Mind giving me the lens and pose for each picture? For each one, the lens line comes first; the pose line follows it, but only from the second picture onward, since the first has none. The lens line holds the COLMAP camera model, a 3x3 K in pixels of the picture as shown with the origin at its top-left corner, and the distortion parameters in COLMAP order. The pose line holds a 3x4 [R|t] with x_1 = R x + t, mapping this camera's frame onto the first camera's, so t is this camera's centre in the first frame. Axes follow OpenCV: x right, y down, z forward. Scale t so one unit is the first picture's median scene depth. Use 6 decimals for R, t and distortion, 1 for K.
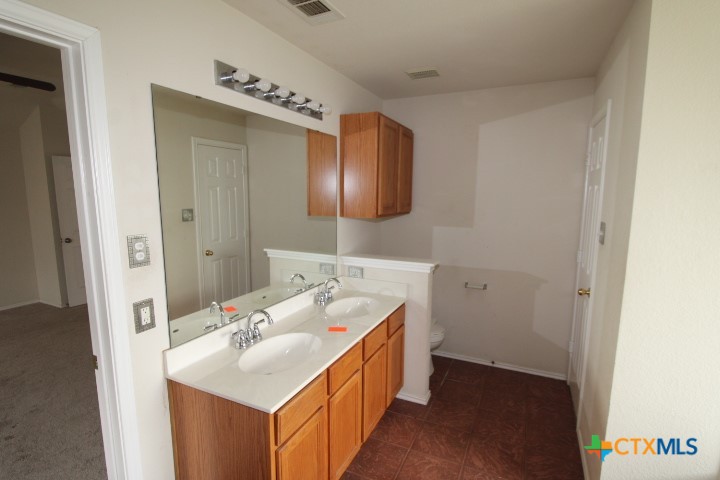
lens RADIAL K [[361.1, 0, 361.0], [0, 361.1, 243.7], [0, 0, 1]] dist [0.005364, -0.014240]
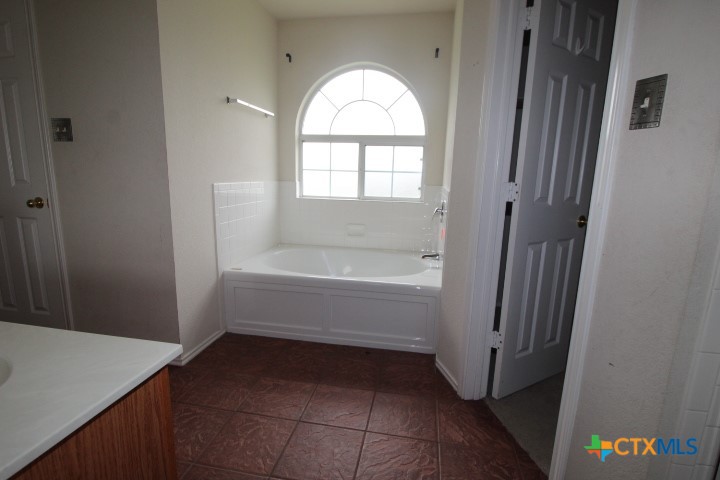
lens RADIAL K [[361.1, 0, 361.0], [0, 361.1, 243.7], [0, 0, 1]] dist [0.005364, -0.014240]
pose [[-0.261399, -0.196056, 0.945110, -0.410909], [0.105888, 0.967420, 0.229971, 0.104299], [-0.959405, 0.160189, -0.232122, 0.418807]]
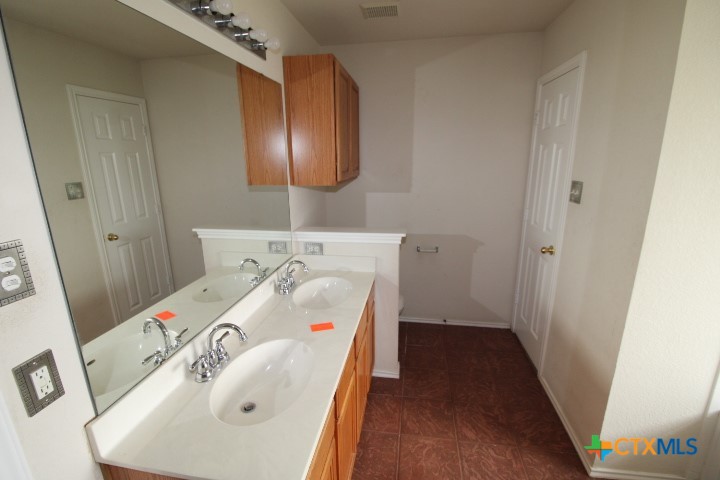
lens RADIAL K [[333.4, 0, 359.0], [0, 333.4, 242.7], [0, 0, 1]] dist [0.000798, -0.012563]
pose [[0.961832, -0.086757, 0.259524, -0.129722], [0.056931, 0.991101, 0.120325, -0.029082], [-0.267654, -0.100957, 0.958211, 0.219719]]
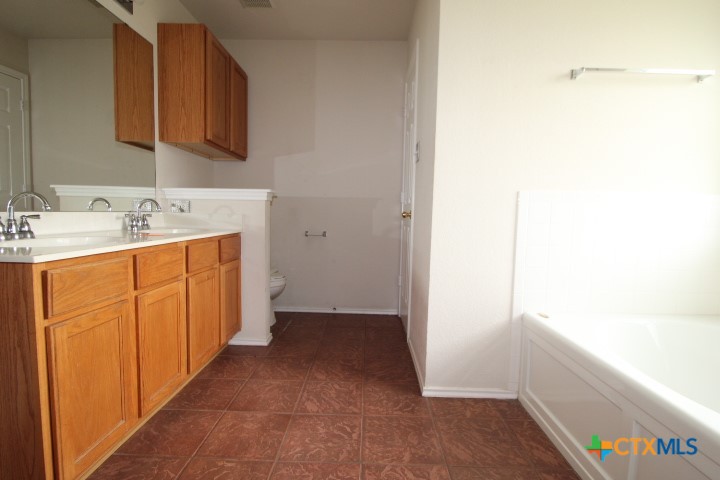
lens RADIAL K [[361.1, 0, 361.0], [0, 361.1, 243.7], [0, 0, 1]] dist [0.005364, -0.014240]
pose [[0.912642, -0.019329, 0.408302, 0.027203], [0.040684, 0.998217, -0.043680, 0.247277], [-0.406730, 0.056476, 0.911801, 0.039718]]
